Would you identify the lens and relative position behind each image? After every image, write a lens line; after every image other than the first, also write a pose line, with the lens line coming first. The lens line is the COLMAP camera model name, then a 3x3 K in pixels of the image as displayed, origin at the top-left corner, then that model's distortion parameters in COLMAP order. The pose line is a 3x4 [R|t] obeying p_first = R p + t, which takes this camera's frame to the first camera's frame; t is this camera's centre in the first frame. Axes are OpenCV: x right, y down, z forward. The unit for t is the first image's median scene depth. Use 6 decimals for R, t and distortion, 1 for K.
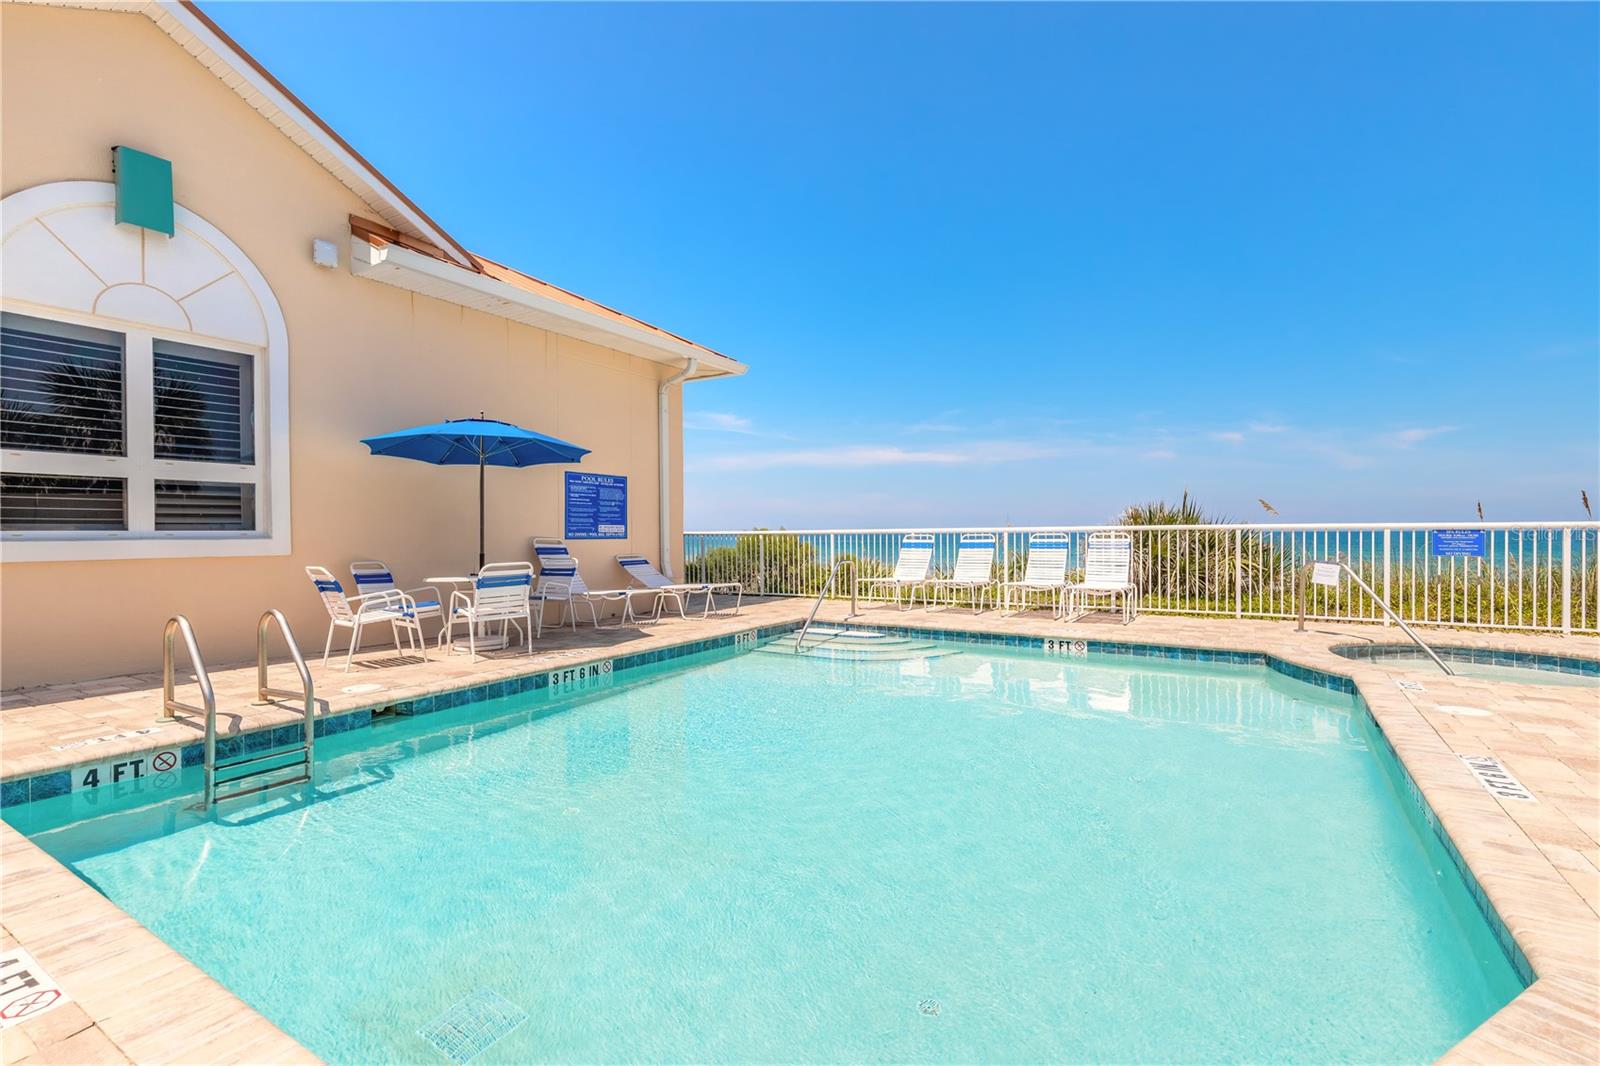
lens RADIAL K [[720.2, 0, 800.0], [0, 720.2, 533.0], [0, 0, 1]] dist [-0.000020, -0.000095]
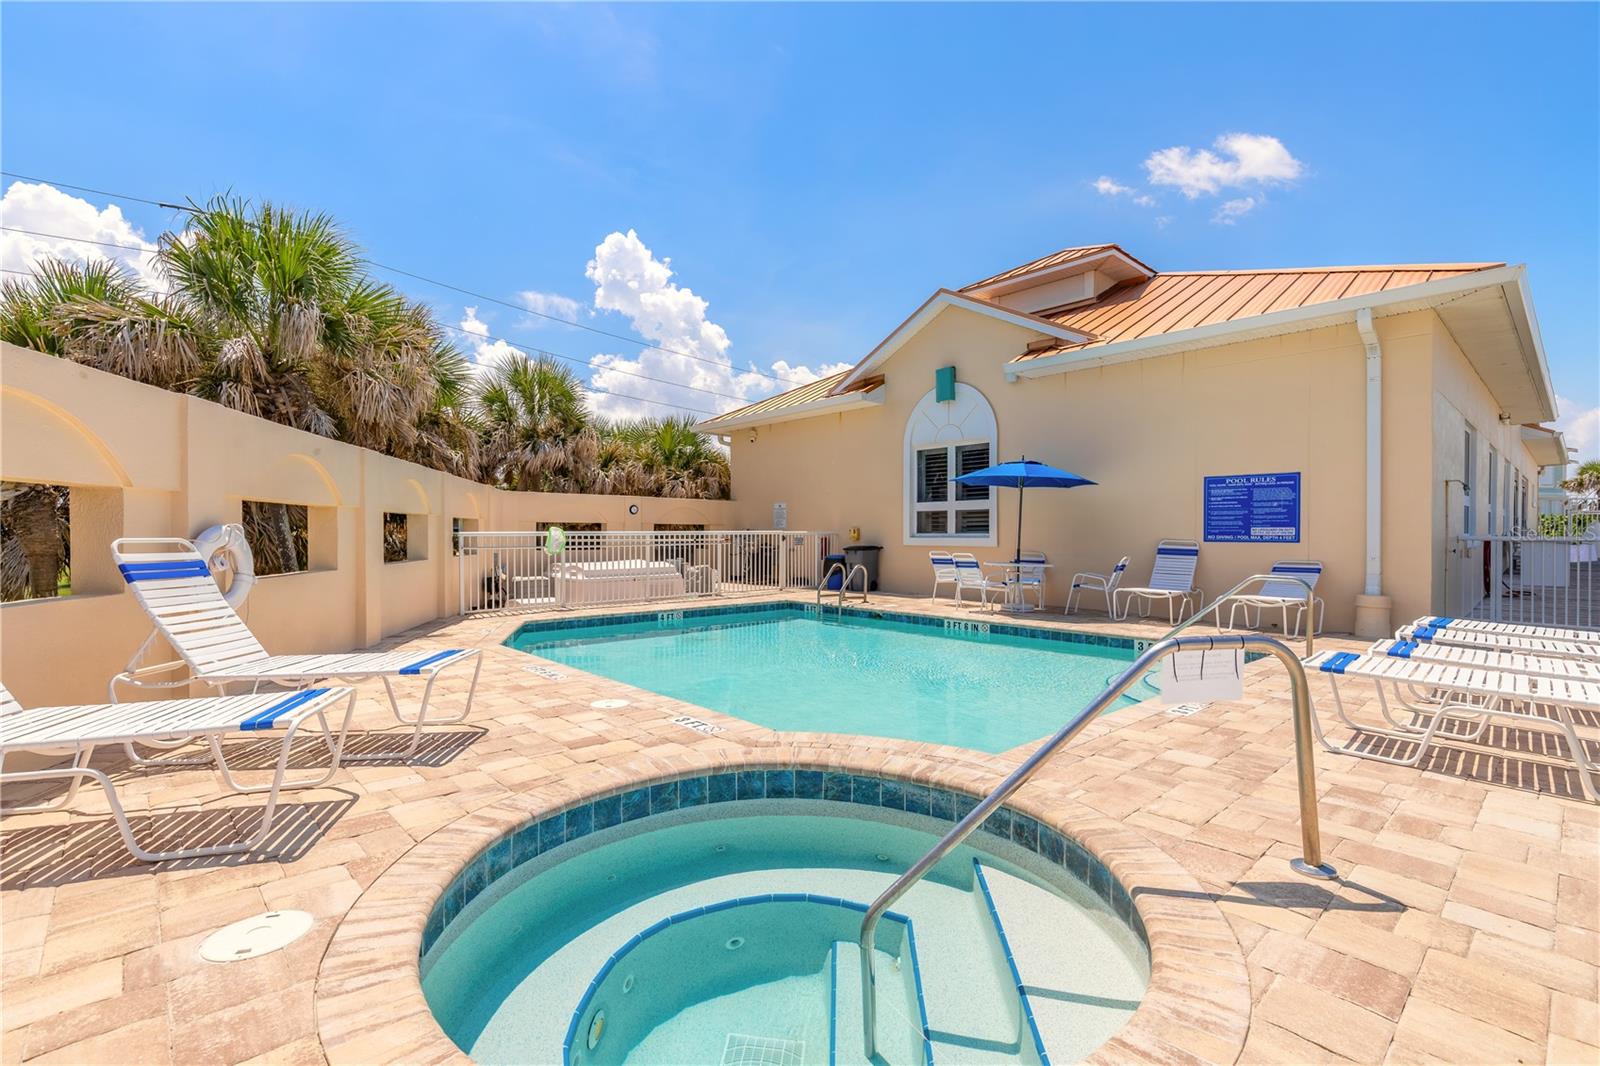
lens RADIAL K [[720.2, 0, 800.0], [0, 720.2, 533.0], [0, 0, 1]] dist [-0.000020, -0.000095]
pose [[-0.275691, -0.002044, -0.961244, 0.840654], [-0.002152, 0.999997, -0.001509, -0.001134], [0.961244, 0.001653, -0.275694, 0.712134]]
